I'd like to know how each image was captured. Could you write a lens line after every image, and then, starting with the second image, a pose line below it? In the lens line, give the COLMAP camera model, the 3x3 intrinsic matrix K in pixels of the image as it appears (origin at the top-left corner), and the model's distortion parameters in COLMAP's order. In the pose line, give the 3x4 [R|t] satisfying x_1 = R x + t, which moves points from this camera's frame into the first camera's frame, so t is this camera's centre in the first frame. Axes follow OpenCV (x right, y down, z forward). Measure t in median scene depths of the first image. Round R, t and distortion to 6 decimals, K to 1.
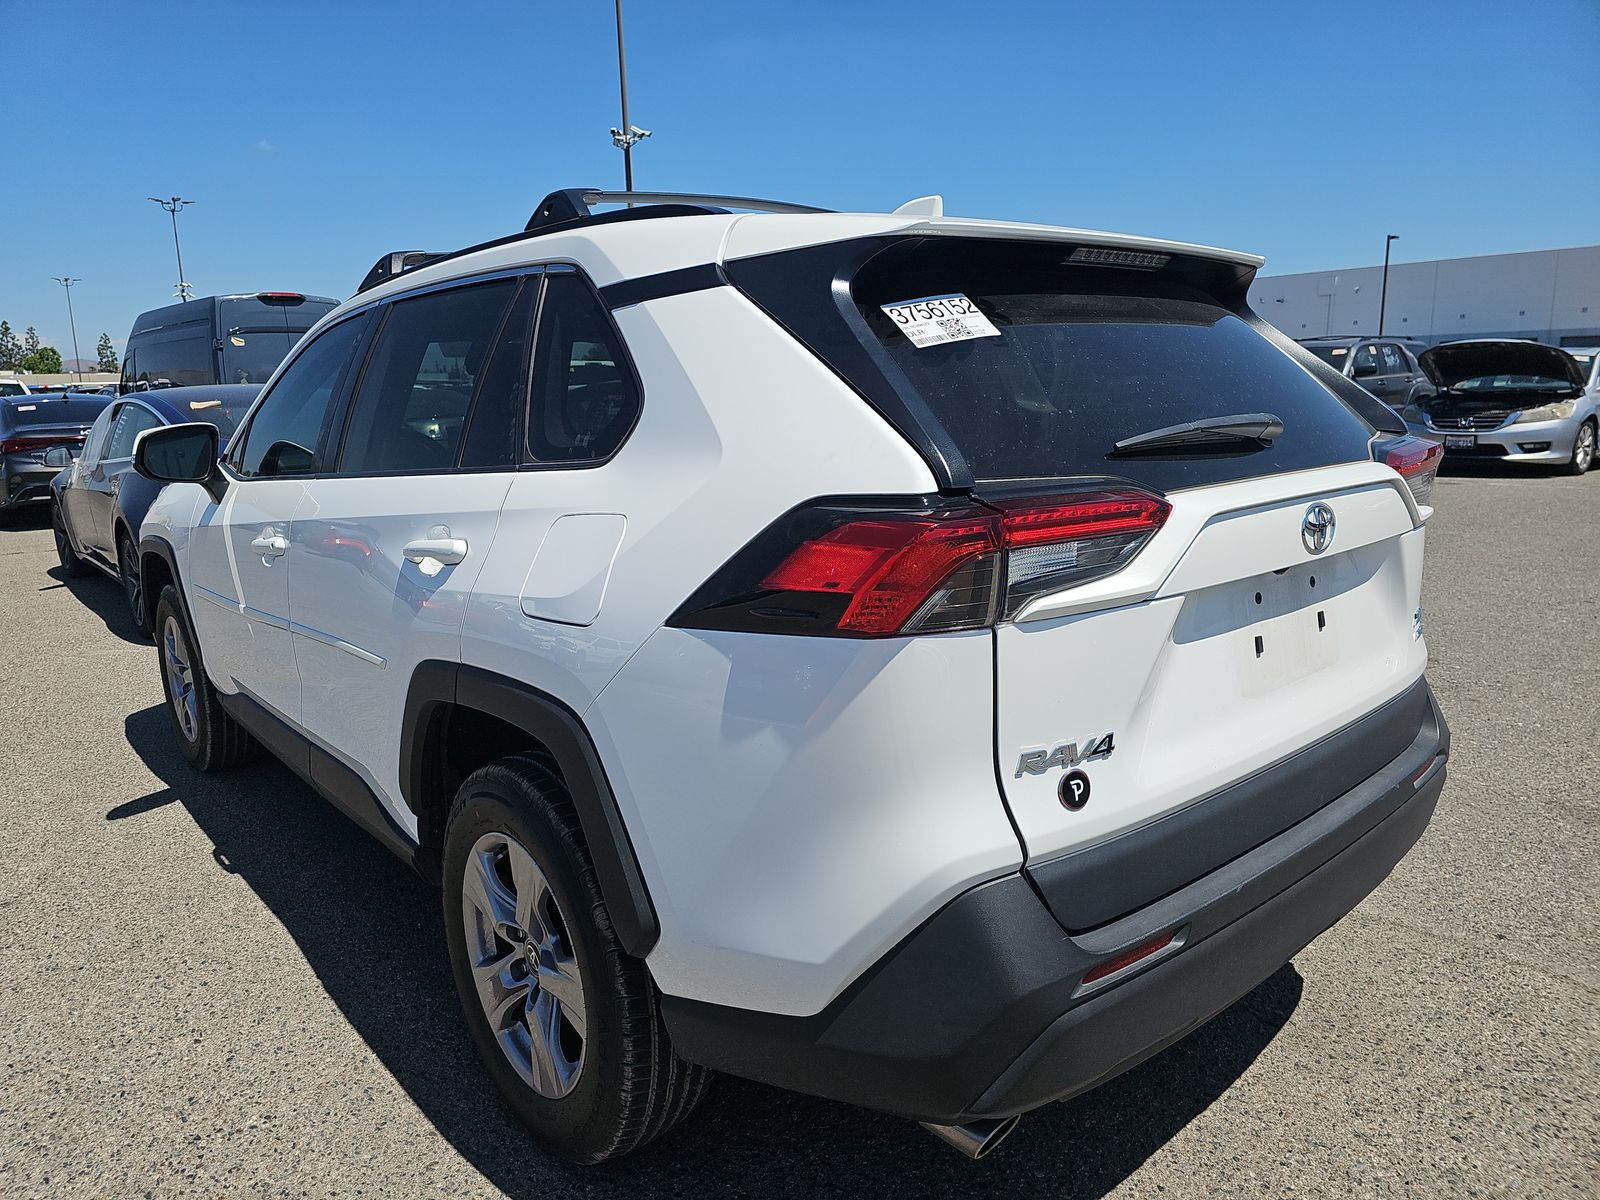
lens RADIAL K [[1096.0, 0, 799.6], [0, 1096.0, 601.2], [0, 0, 1]] dist [0.002161, -0.000875]
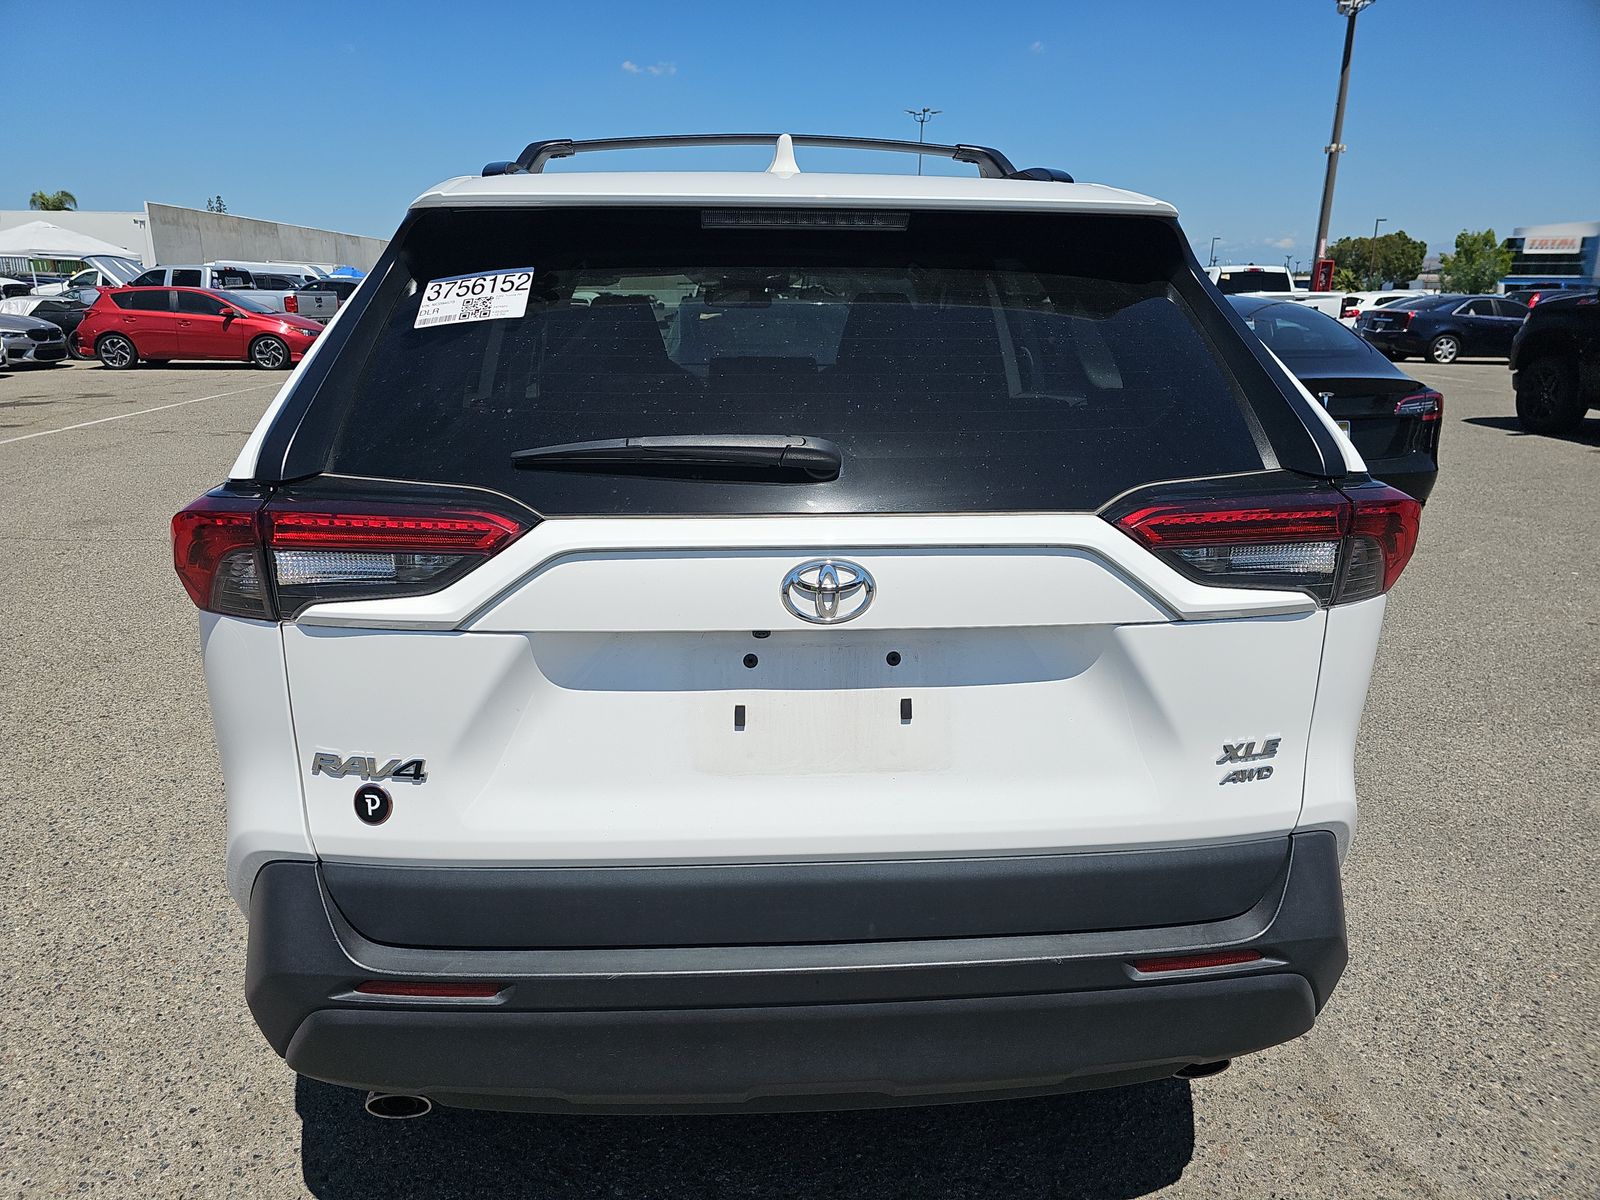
lens RADIAL K [[1096.0, 0, 800.2], [0, 1096.0, 600.1], [0, 0, 1]] dist [0.002161, -0.000875]
pose [[0.813967, 0.201254, -0.544936, 1.038656], [-0.151402, 0.979146, 0.135467, -0.191617], [0.560835, -0.027761, 0.827462, 0.407287]]
